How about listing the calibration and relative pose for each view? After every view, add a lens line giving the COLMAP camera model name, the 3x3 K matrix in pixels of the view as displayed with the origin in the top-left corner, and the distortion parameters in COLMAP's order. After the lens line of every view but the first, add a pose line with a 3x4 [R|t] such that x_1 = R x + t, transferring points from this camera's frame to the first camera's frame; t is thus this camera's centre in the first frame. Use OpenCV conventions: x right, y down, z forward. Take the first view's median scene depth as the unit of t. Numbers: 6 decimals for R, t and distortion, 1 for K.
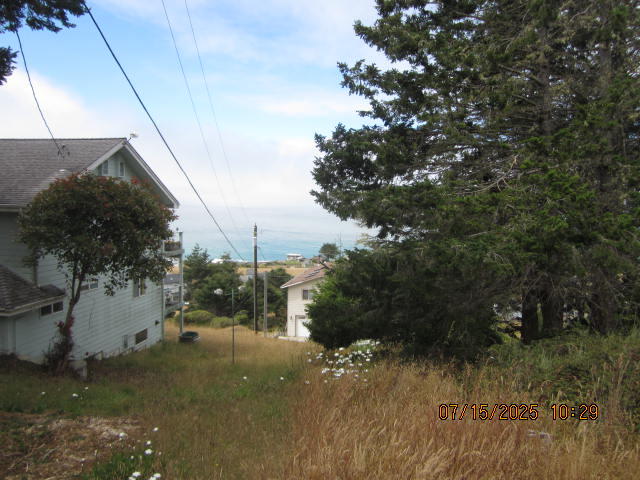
lens RADIAL K [[532.6, 0, 321.6], [0, 532.6, 239.4], [0, 0, 1]] dist [-0.041269, 0.012919]
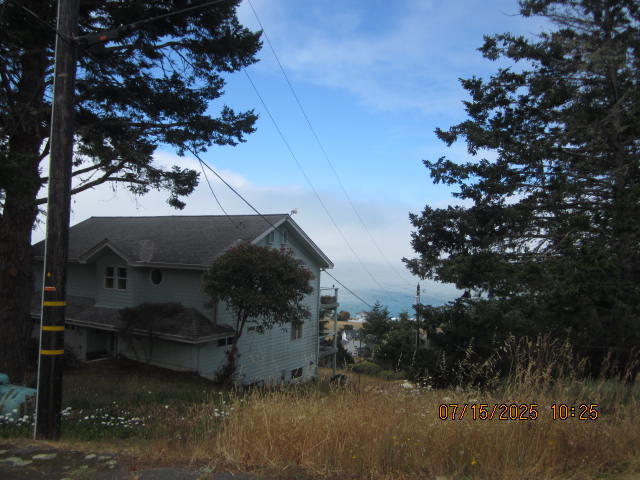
lens RADIAL K [[532.6, 0, 318.1], [0, 532.6, 238.1], [0, 0, 1]] dist [-0.041269, 0.012919]
pose [[0.934577, -0.002237, -0.355753, 0.217658], [-0.037752, 0.993711, -0.105423, 0.002253], [0.353751, 0.111956, 0.928615, -0.235746]]
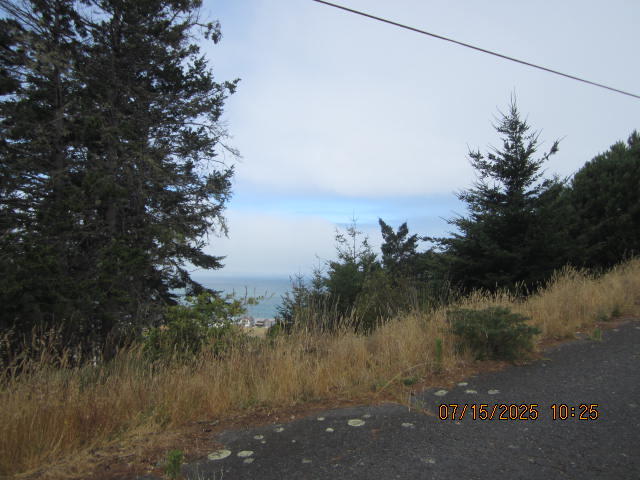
lens RADIAL K [[532.6, 0, 323.0], [0, 532.6, 239.4], [0, 0, 1]] dist [-0.041269, 0.012919]
pose [[0.788263, 0.035358, 0.614321, 0.169037], [0.036724, 0.993865, -0.104326, 0.009290], [-0.614241, 0.104797, 0.782129, -0.248871]]
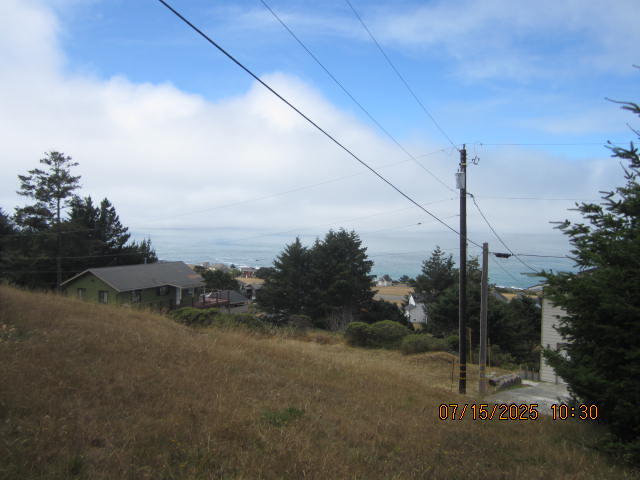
lens RADIAL K [[532.6, 0, 316.3], [0, 532.6, 244.2], [0, 0, 1]] dist [-0.041269, 0.012919]
pose [[0.866898, 0.005496, -0.498455, 0.010438], [-0.026621, 0.999023, -0.035282, 0.269011], [0.497774, 0.043855, 0.866197, 1.641549]]
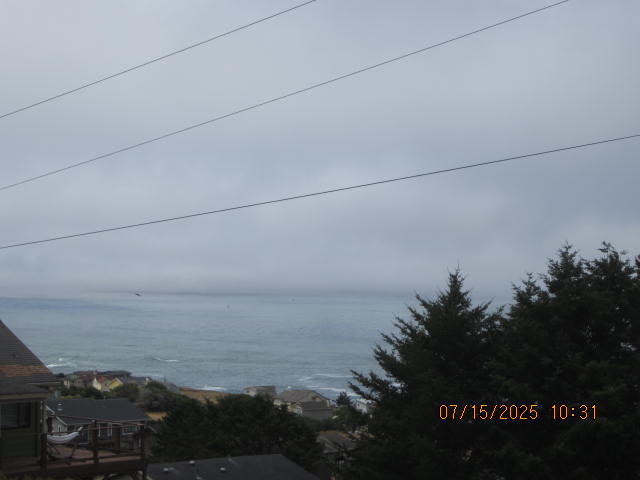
lens RADIAL K [[1588.1, 0, 319.3], [0, 1588.1, 240.6], [0, 0, 1]] dist [-0.191062, 0.000000]
pose [[0.760237, -0.020496, -0.649322, -0.044884], [-0.051670, 0.994428, -0.091886, 0.392096], [0.647587, 0.103406, 0.754942, 2.406568]]
